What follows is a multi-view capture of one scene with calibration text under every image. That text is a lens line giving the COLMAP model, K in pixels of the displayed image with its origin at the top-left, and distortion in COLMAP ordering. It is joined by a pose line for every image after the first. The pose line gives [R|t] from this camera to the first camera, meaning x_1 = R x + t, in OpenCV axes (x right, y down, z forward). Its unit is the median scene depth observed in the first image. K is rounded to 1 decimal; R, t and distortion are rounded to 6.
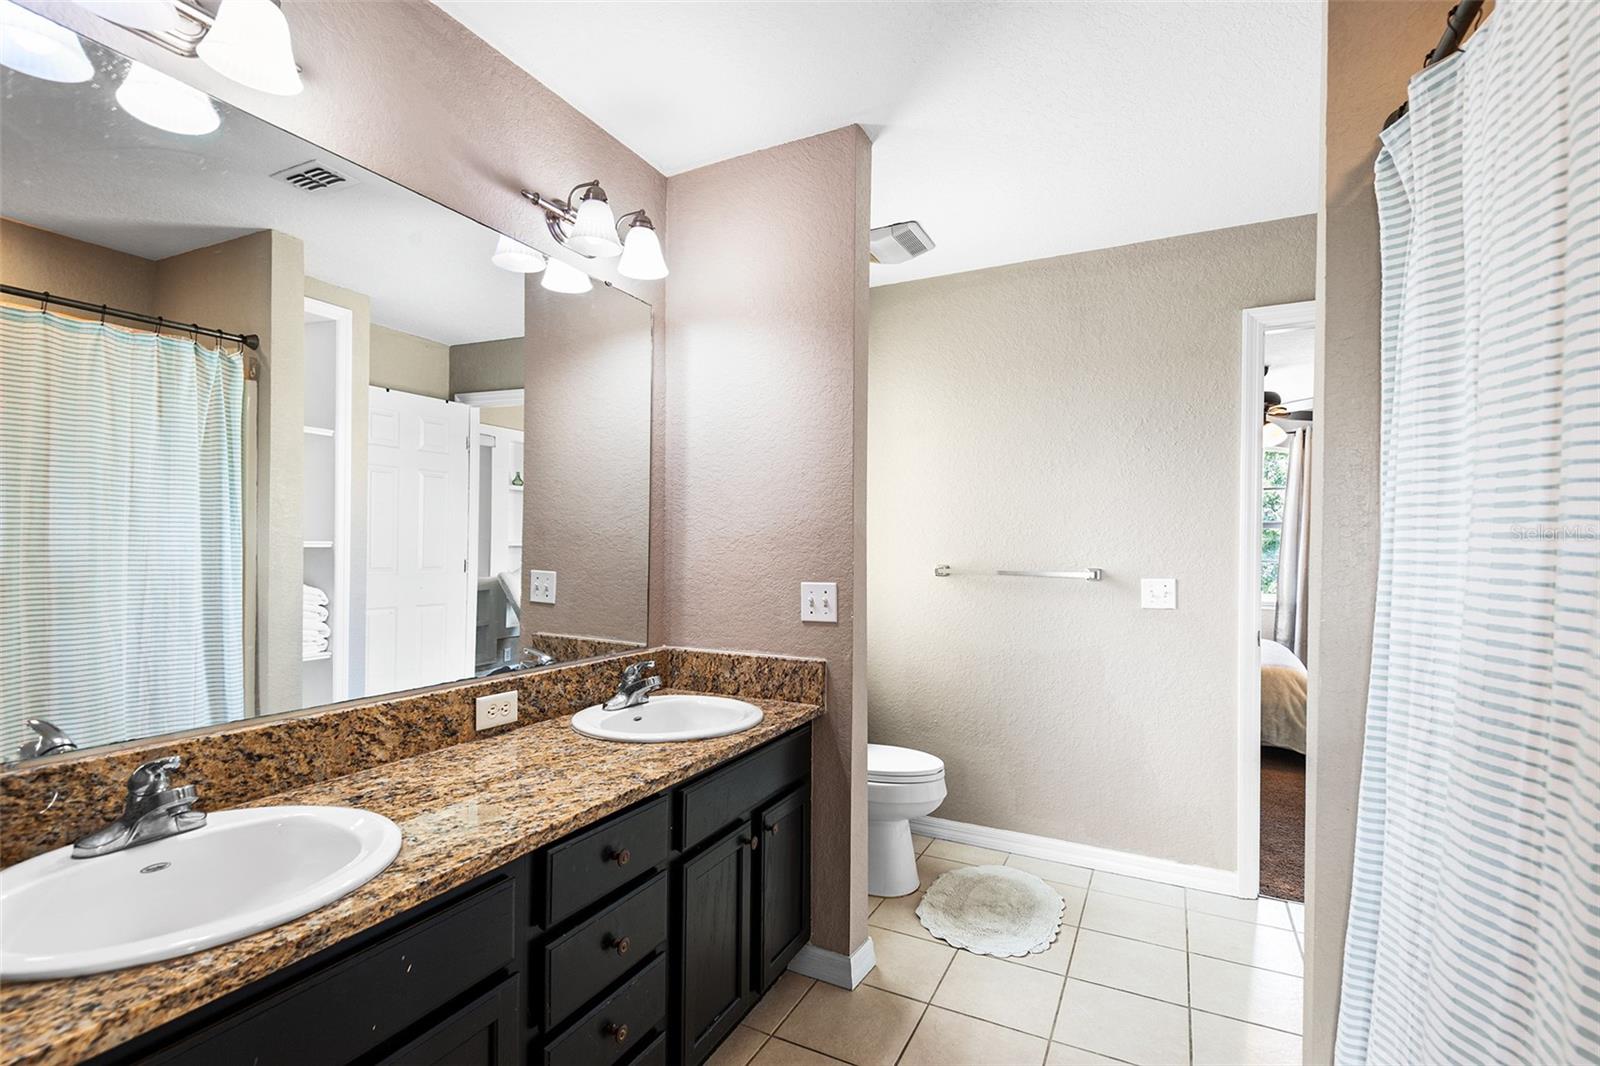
lens RADIAL K [[732.1, 0, 799.9], [0, 732.1, 546.7], [0, 0, 1]] dist [0.020617, -0.019307]
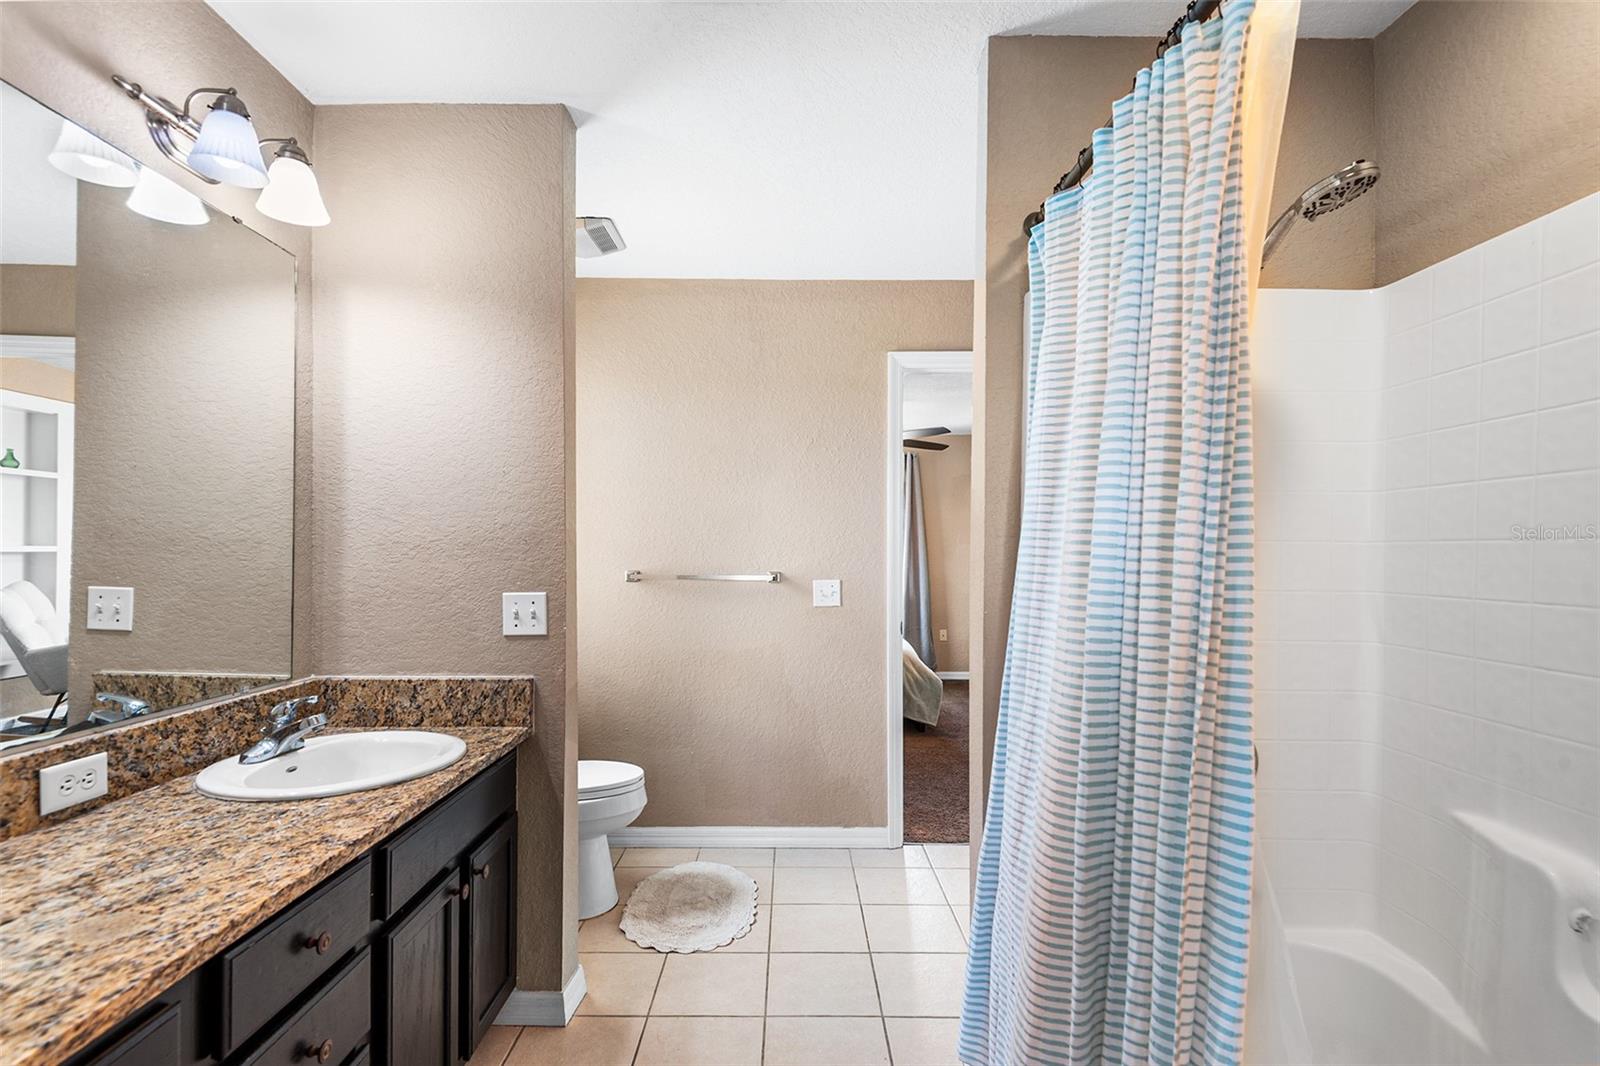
lens RADIAL K [[732.1, 0, 799.9], [0, 732.1, 546.7], [0, 0, 1]] dist [0.020617, -0.019307]
pose [[0.886110, 0.000082, 0.463474, -0.099350], [0.001587, 0.999994, -0.003210, -0.005296], [-0.463471, 0.003580, 0.886105, 0.027014]]
